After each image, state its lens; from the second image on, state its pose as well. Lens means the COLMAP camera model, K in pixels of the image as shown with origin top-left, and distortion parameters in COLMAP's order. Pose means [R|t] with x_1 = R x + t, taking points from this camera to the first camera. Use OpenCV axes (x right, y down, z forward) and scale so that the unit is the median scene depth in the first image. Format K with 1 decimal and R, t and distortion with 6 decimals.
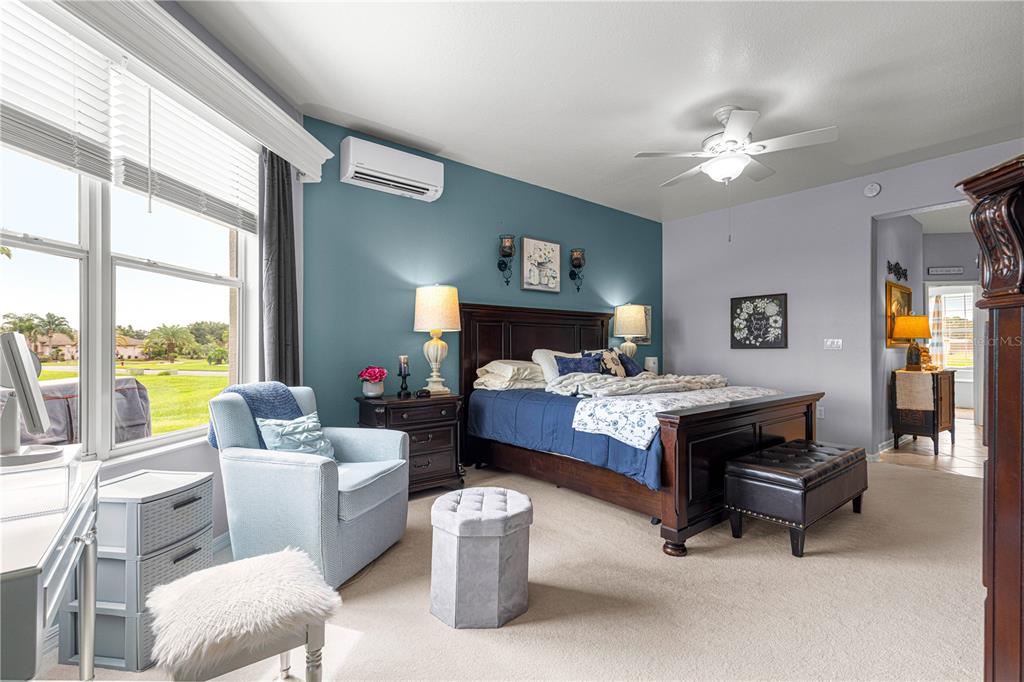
lens RADIAL K [[458.4, 0, 514.1], [0, 458.4, 347.3], [0, 0, 1]] dist [0.004346, 0.000368]
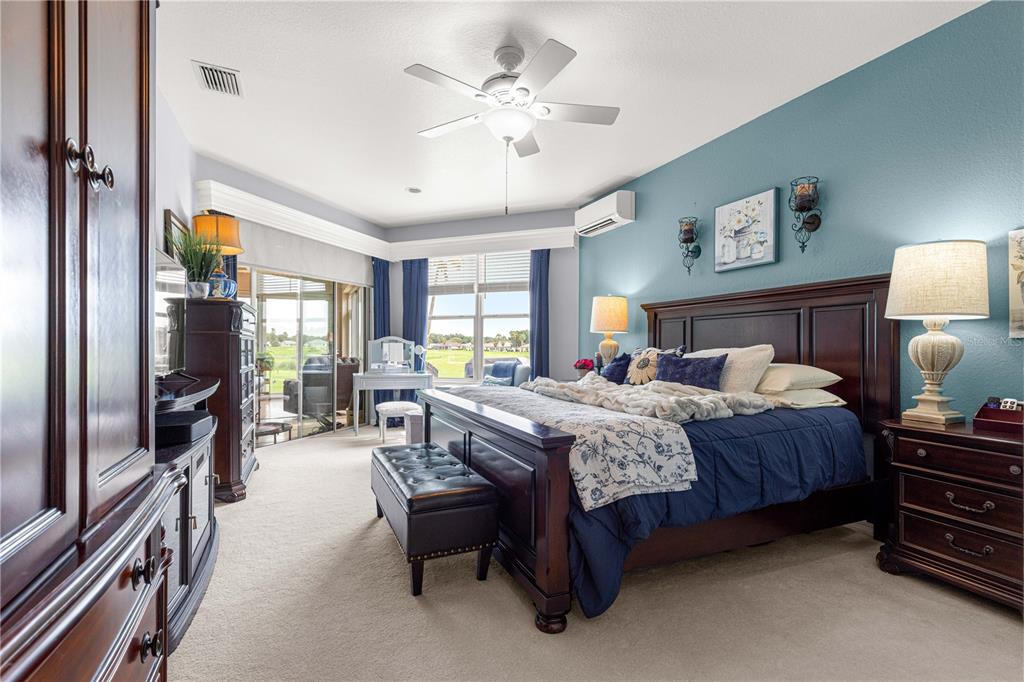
lens RADIAL K [[458.4, 0, 514.1], [0, 458.4, 347.3], [0, 0, 1]] dist [0.004346, 0.000368]
pose [[-0.271959, 0.000676, -0.962309, 0.920709], [-0.004971, 0.999985, 0.002108, 0.003313], [0.962296, 0.005357, -0.271952, 0.913859]]
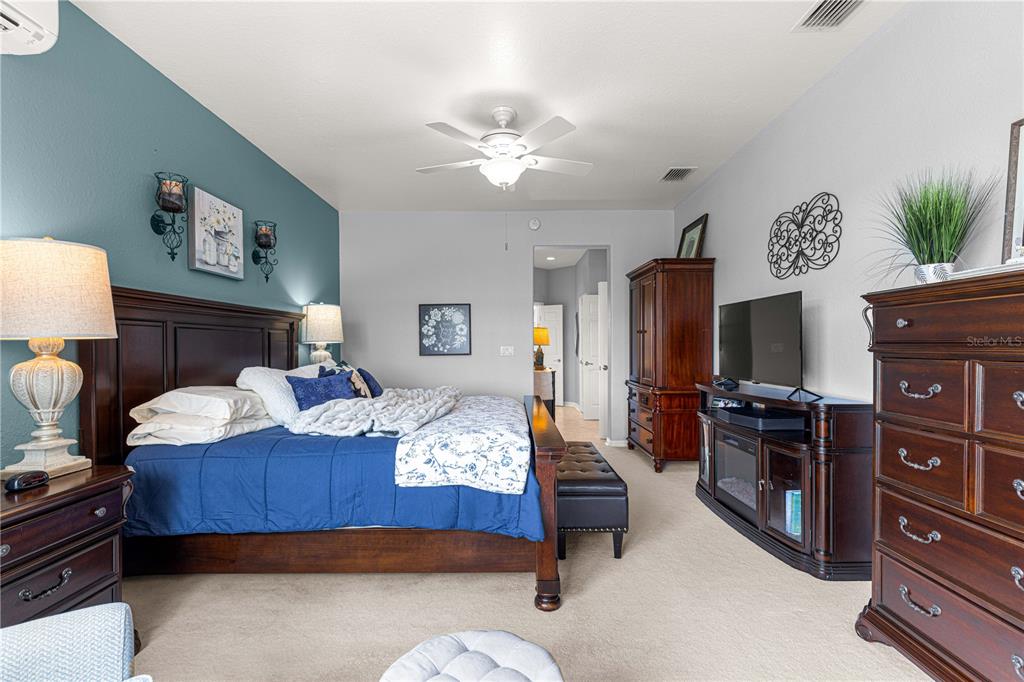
lens RADIAL K [[458.4, 0, 514.1], [0, 458.4, 347.3], [0, 0, 1]] dist [0.004346, 0.000368]
pose [[0.628857, -0.007113, 0.777488, -0.198981], [0.006115, 0.999972, 0.004202, -0.022277], [-0.777497, 0.002112, 0.628883, 0.284195]]
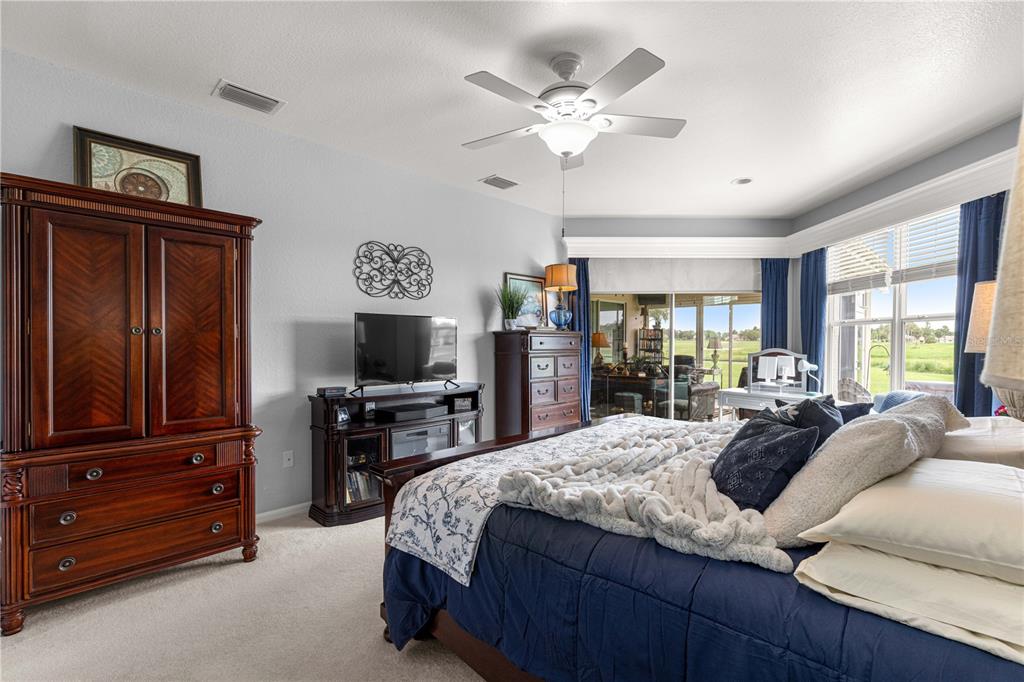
lens RADIAL K [[458.4, 0, 514.1], [0, 458.4, 347.3], [0, 0, 1]] dist [0.004346, 0.000368]
pose [[-0.996136, -0.003359, -0.087761, 0.449490], [-0.004326, 0.999932, 0.010827, -0.040442], [0.087718, 0.011165, -0.996083, 1.292300]]
